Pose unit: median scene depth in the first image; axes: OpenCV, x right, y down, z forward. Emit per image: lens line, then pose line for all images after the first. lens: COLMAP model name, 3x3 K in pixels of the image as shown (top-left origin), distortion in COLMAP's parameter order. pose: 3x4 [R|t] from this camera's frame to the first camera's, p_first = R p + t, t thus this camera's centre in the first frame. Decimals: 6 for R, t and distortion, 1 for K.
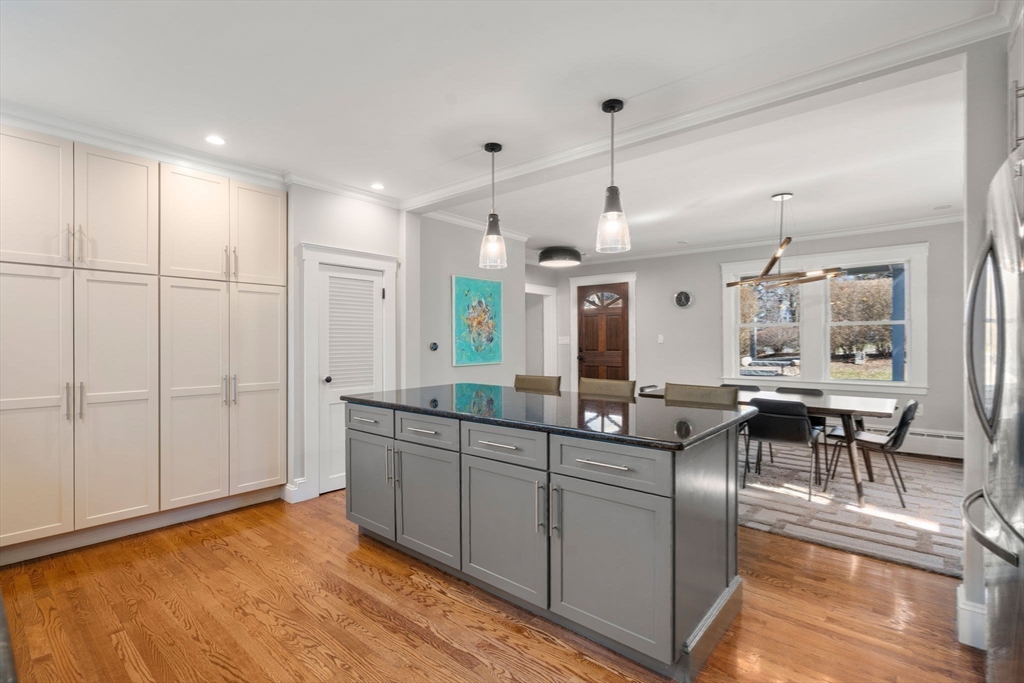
lens RADIAL K [[467.1, 0, 512.0], [0, 467.1, 341.5], [0, 0, 1]] dist [-0.025182, -0.000083]
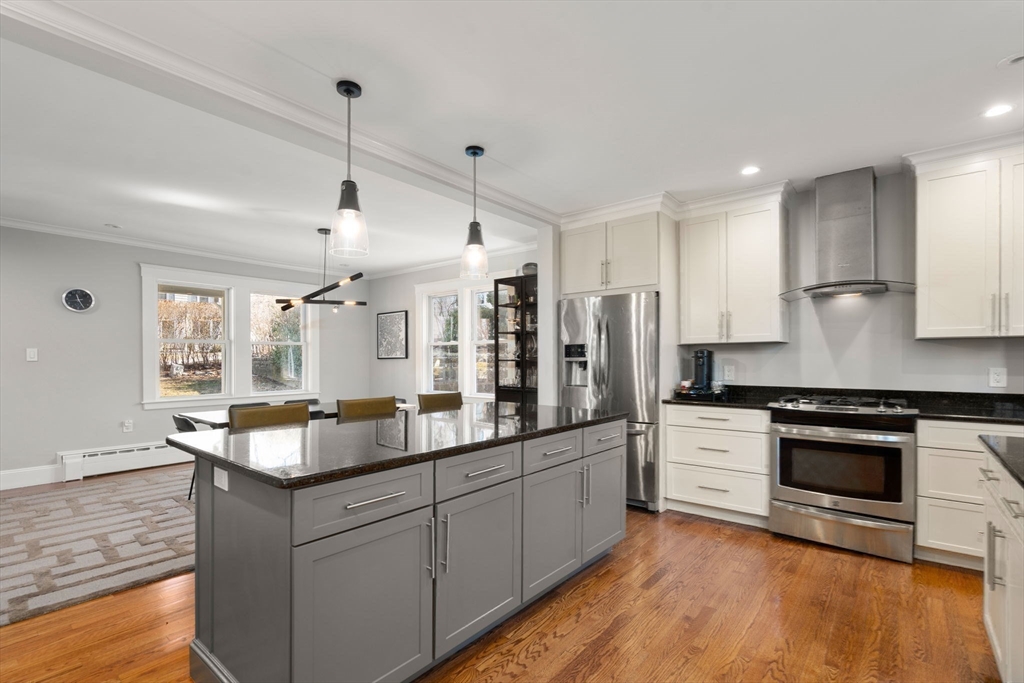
lens RADIAL K [[474.1, 0, 510.3], [0, 474.1, 359.5], [0, 0, 1]] dist [0.000443, 0.000087]
pose [[-0.003494, 0.000971, 0.999993, -0.551282], [0.006705, 0.999977, -0.000947, 0.008269], [-0.999971, 0.006702, -0.003501, 0.539608]]
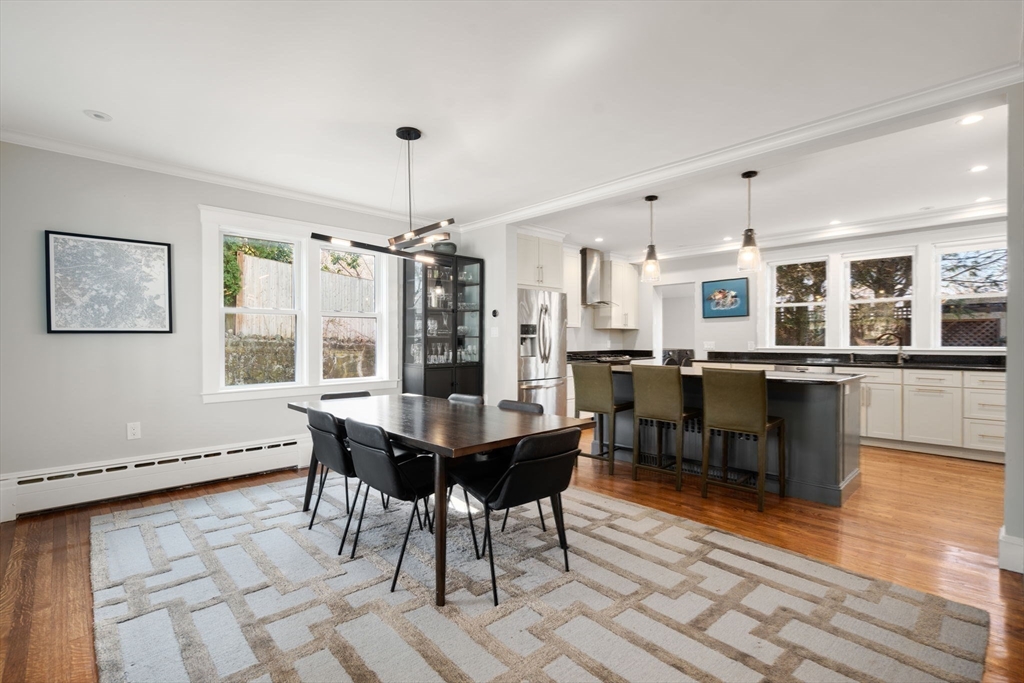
lens RADIAL K [[468.3, 0, 512.0], [0, 468.3, 341.5], [0, 0, 1]] dist [-0.000417, 0.000132]
pose [[-0.994022, -0.000508, 0.109182, 0.324615], [0.000884, 0.999919, 0.012708, 0.006271], [-0.109179, 0.012729, -0.993941, 1.644709]]
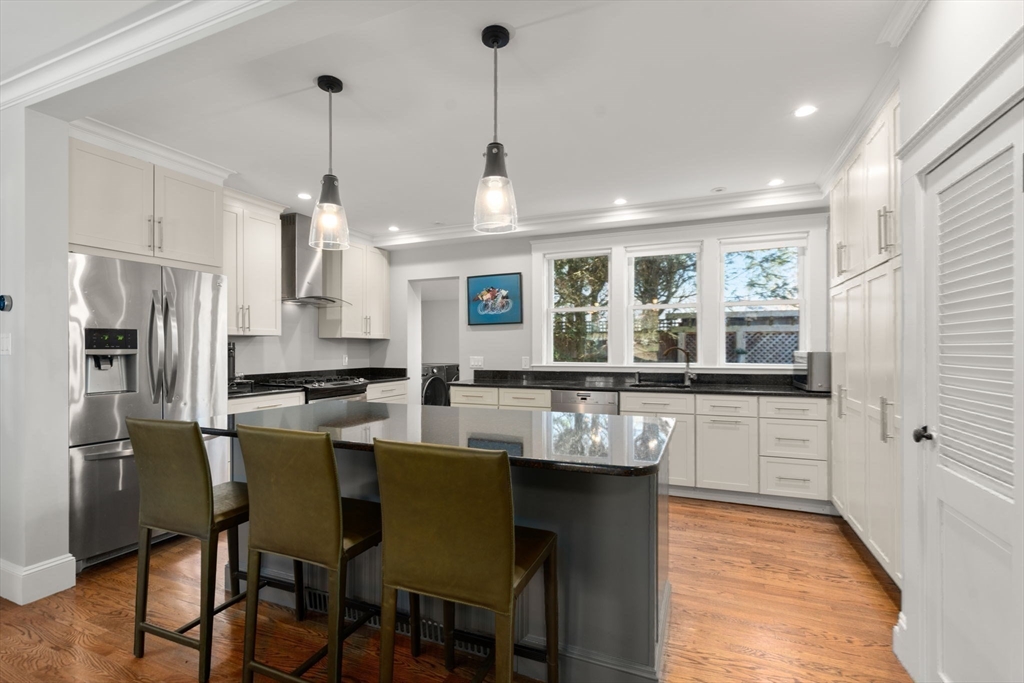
lens RADIAL K [[467.1, 0, 512.0], [0, 467.1, 341.5], [0, 0, 1]] dist [-0.025182, -0.000083]
pose [[-0.955172, -0.004673, -0.296014, 0.093313], [-0.002933, 0.999976, -0.006323, -0.003798], [0.296036, -0.005171, -0.955163, 1.144738]]
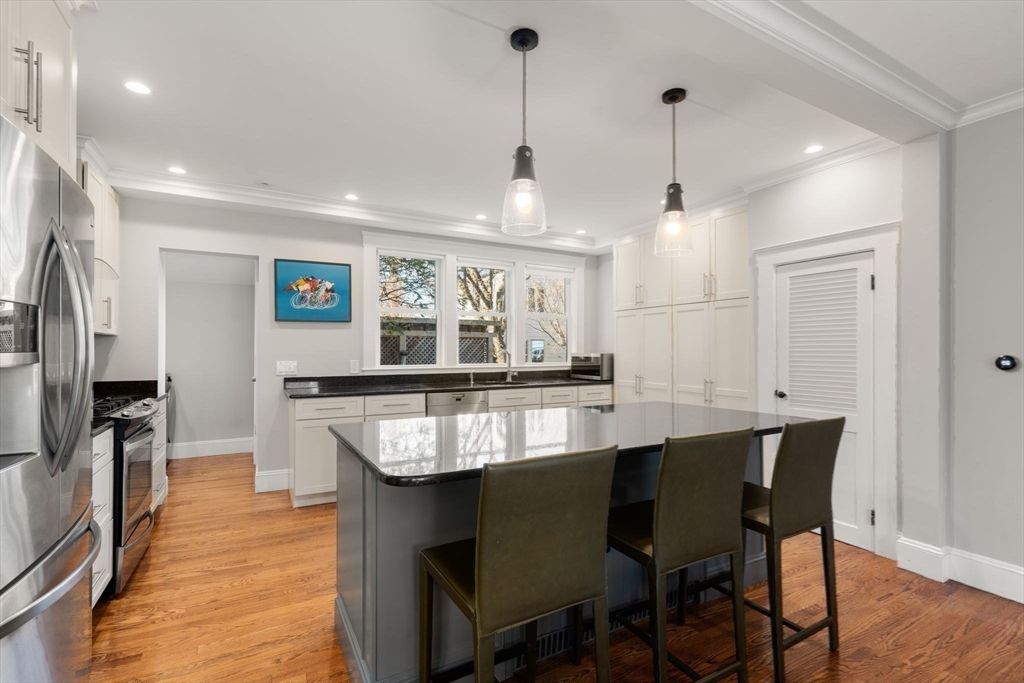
lens RADIAL K [[468.7, 0, 511.8], [0, 468.7, 346.3], [0, 0, 1]] dist [-0.001075, -0.000022]
pose [[-0.362027, -0.009737, -0.932117, 0.550162], [-0.009254, 0.999934, -0.006851, 0.000194], [0.932122, 0.006145, -0.362093, 0.749212]]
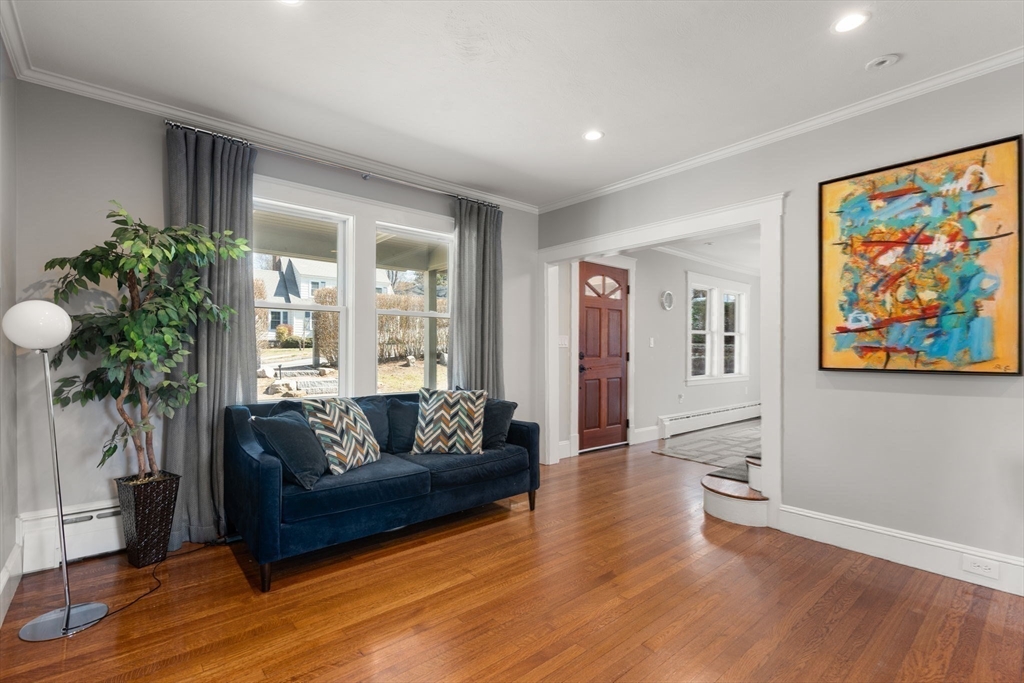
lens RADIAL K [[468.3, 0, 512.0], [0, 468.3, 341.5], [0, 0, 1]] dist [-0.000417, 0.000132]
pose [[0.169489, 0.021044, 0.985307, -0.938264], [-0.005309, 0.999777, -0.020440, 0.019387], [-0.985518, -0.001767, 0.169563, 1.777792]]
